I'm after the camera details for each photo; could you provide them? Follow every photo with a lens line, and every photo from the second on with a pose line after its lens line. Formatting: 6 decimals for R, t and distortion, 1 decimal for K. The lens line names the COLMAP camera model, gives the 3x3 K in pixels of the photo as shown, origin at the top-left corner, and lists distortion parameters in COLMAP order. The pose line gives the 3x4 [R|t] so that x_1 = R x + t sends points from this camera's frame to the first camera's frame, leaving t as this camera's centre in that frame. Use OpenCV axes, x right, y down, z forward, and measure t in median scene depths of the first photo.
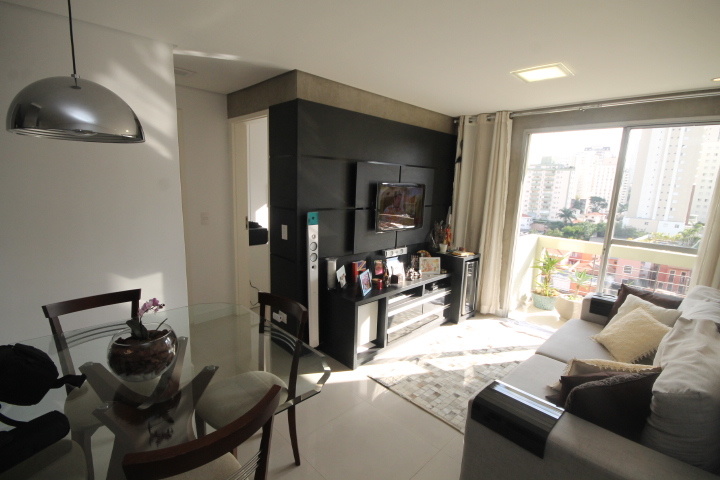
lens RADIAL K [[338.6, 0, 360.0], [0, 338.6, 240.0], [0, 0, 1]] dist [-0.001098, -0.000487]
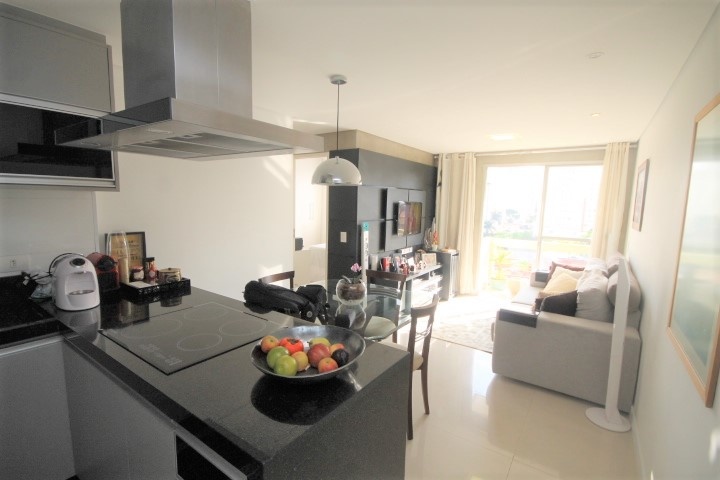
lens RADIAL K [[336.2, 0, 360.0], [0, 336.2, 240.0], [0, 0, 1]] dist [0.000854, 0.000068]
pose [[0.982504, -0.035398, 0.182849, -0.370615], [0.043988, 0.998100, -0.043138, 0.047675], [-0.180974, 0.050427, 0.982194, -0.370510]]
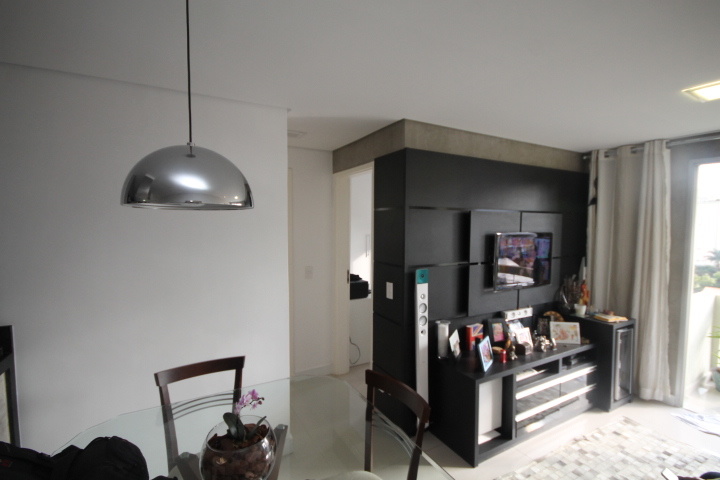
lens RADIAL K [[334.6, 0, 360.0], [0, 334.6, 240.0], [0, 0, 1]] dist [0.001287, -0.000219]
pose [[0.962882, -0.018043, -0.269319, -0.049400], [-0.016659, 0.991889, -0.126012, -0.038102], [0.269408, 0.125821, 0.954771, 0.093017]]
